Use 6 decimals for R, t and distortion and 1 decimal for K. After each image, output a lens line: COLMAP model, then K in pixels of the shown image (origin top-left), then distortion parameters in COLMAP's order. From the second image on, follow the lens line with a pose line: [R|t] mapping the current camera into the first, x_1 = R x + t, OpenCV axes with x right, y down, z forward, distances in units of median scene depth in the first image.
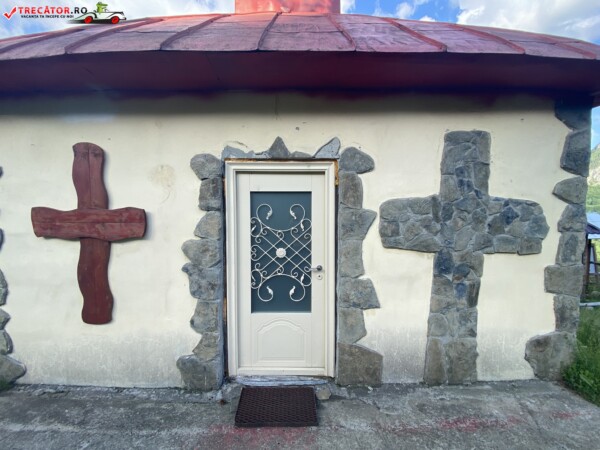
lens RADIAL K [[240.6, 0, 300.9], [0, 240.6, 225.5], [0, 0, 1]] dist [0.001677, -0.010031]
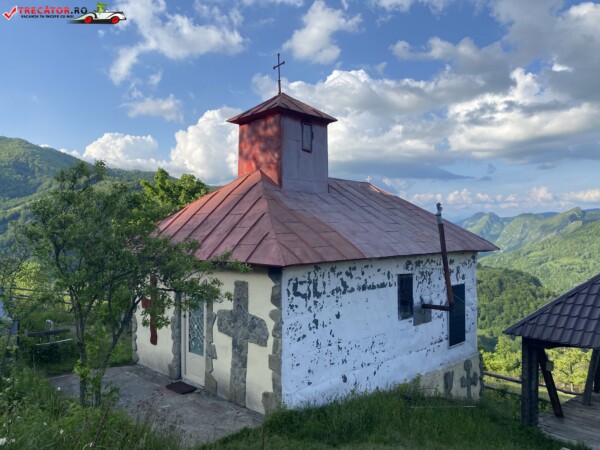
lens RADIAL K [[459.0, 0, 291.5], [0, 459.0, 217.2], [0, 0, 1]] dist [0.012242, -0.004525]
pose [[0.697937, -0.025583, -0.715702, 3.816444], [-0.026951, 0.997716, -0.061946, -0.698397], [0.715652, 0.062523, 0.695653, -1.491375]]
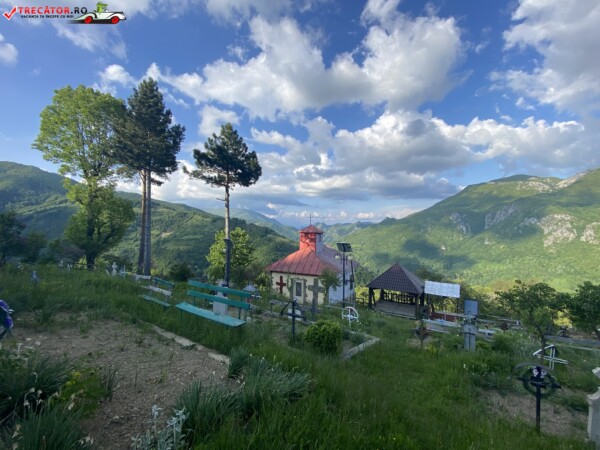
lens RADIAL K [[243.0, 0, 298.4], [0, 243.0, 225.8], [0, 0, 1]] dist [0.025235, -0.024263]
pose [[0.882946, -0.002186, -0.469469, 4.353323], [-0.029163, 0.997803, -0.059494, -1.790427], [0.468568, 0.066221, 0.880942, -7.461671]]
